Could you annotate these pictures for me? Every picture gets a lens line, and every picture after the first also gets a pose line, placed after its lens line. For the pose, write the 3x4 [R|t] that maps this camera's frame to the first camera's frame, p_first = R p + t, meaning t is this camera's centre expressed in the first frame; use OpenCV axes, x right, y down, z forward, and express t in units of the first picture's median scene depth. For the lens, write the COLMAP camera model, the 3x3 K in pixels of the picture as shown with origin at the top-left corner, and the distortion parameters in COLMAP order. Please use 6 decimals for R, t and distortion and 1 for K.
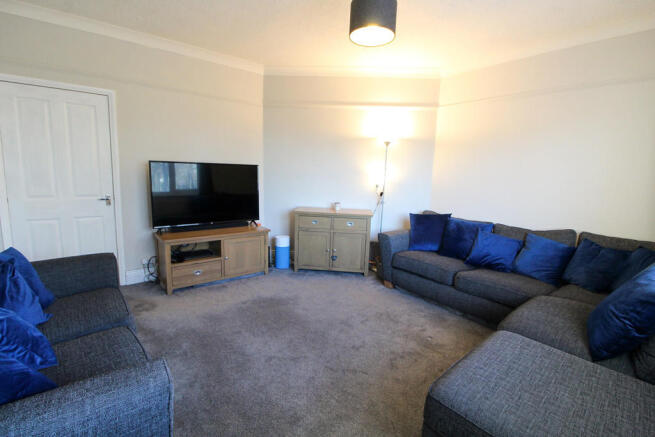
lens RADIAL K [[301.9, 0, 327.5], [0, 301.9, 218.5], [0, 0, 1]] dist [0.002907, -0.011686]
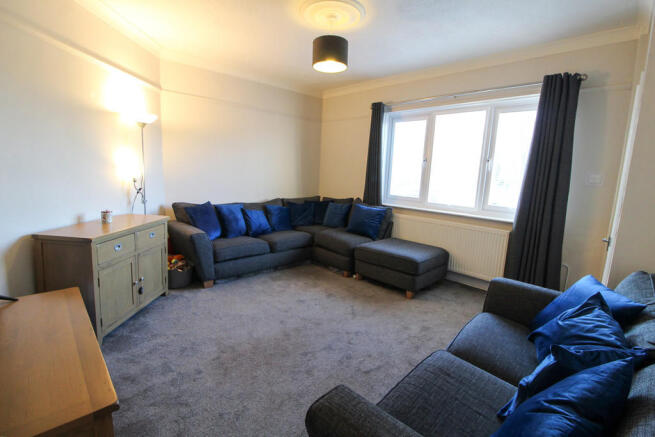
lens RADIAL K [[301.9, 0, 327.5], [0, 301.9, 218.5], [0, 0, 1]] dist [0.002907, -0.011686]
pose [[-0.065151, -0.194020, 0.978832, -0.661662], [0.119925, 0.972284, 0.200704, -0.116890], [-0.990643, 0.130462, -0.040078, 0.610254]]
